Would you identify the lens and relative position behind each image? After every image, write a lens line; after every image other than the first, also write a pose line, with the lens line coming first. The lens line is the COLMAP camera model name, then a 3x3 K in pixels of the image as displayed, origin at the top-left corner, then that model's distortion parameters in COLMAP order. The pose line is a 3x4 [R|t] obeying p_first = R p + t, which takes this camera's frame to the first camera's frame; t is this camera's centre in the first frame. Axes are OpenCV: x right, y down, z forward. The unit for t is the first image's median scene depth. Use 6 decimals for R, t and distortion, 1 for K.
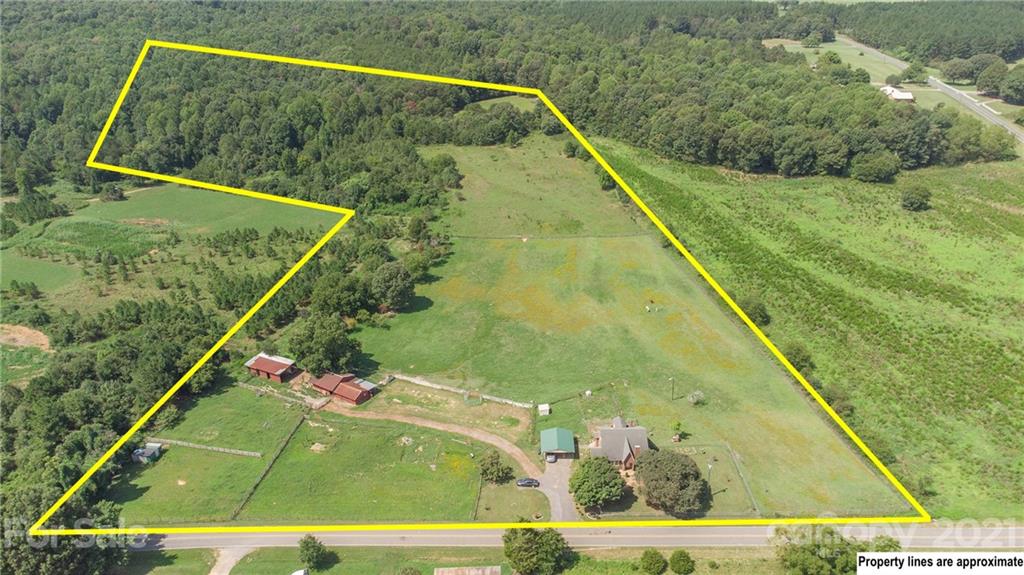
lens RADIAL K [[772.7, 0, 512.0], [0, 772.7, 287.5], [0, 0, 1]] dist [0.040463, -0.002166]
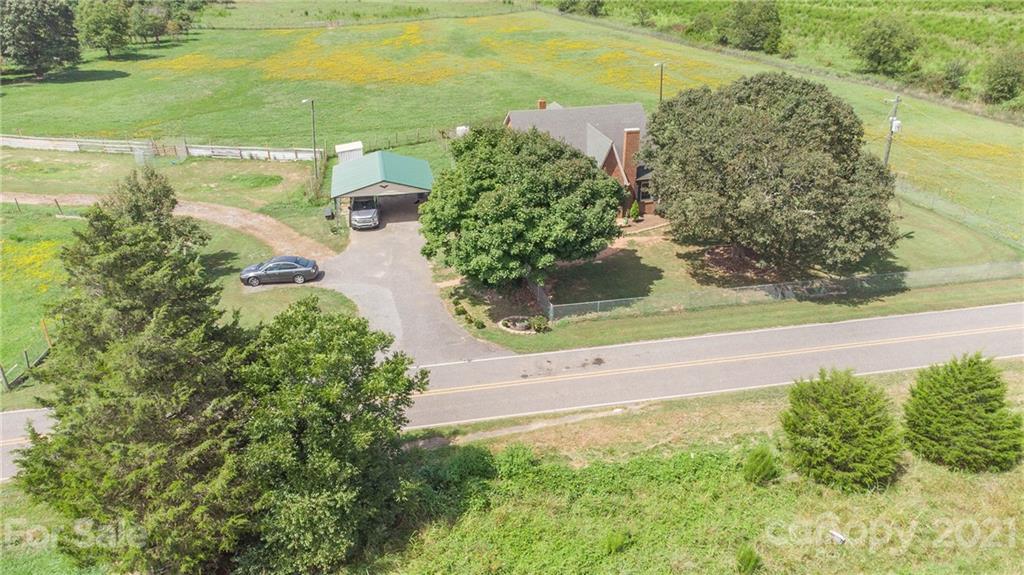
lens RADIAL K [[772.7, 0, 512.0], [0, 772.7, 287.5], [0, 0, 1]] dist [0.040463, -0.002166]
pose [[0.980541, -0.090974, 0.173965, 0.046223], [0.094213, 0.995497, -0.010433, 0.231215], [-0.172232, 0.026619, 0.984697, 0.604992]]
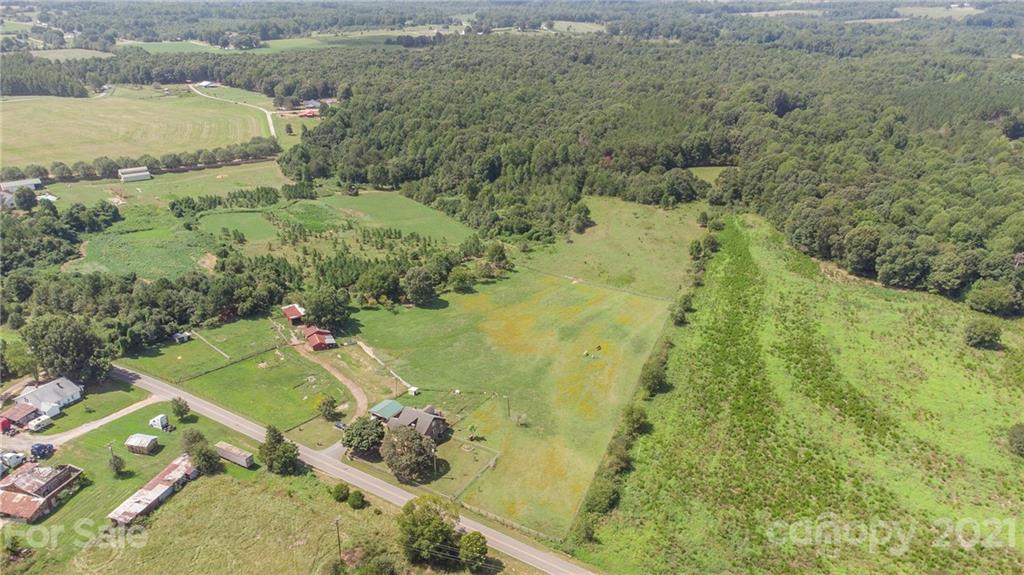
lens RADIAL K [[772.7, 0, 512.0], [0, 772.7, 287.5], [0, 0, 1]] dist [0.040463, -0.002166]
pose [[0.842244, 0.220489, -0.491945, 0.759070], [-0.252203, 0.967673, 0.001922, -0.049833], [0.476465, 0.122451, 0.870624, -0.053517]]
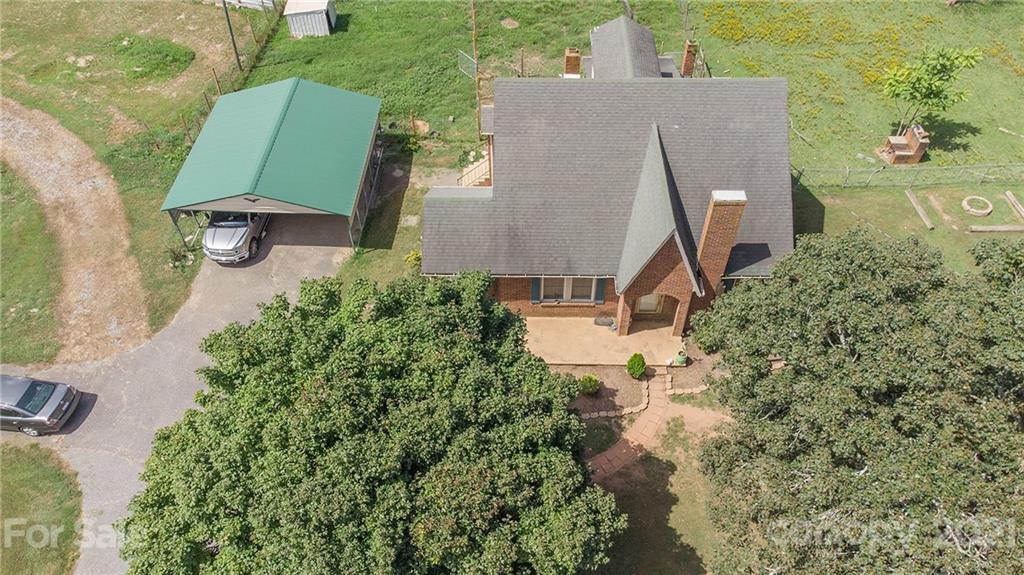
lens RADIAL K [[772.7, 0, 512.0], [0, 772.7, 287.5], [0, 0, 1]] dist [0.040463, -0.002166]
pose [[0.999285, 0.026916, -0.026536, 0.109152], [-0.015267, 0.929669, 0.368080, 0.145532], [0.034577, -0.367412, 0.929415, 0.742748]]
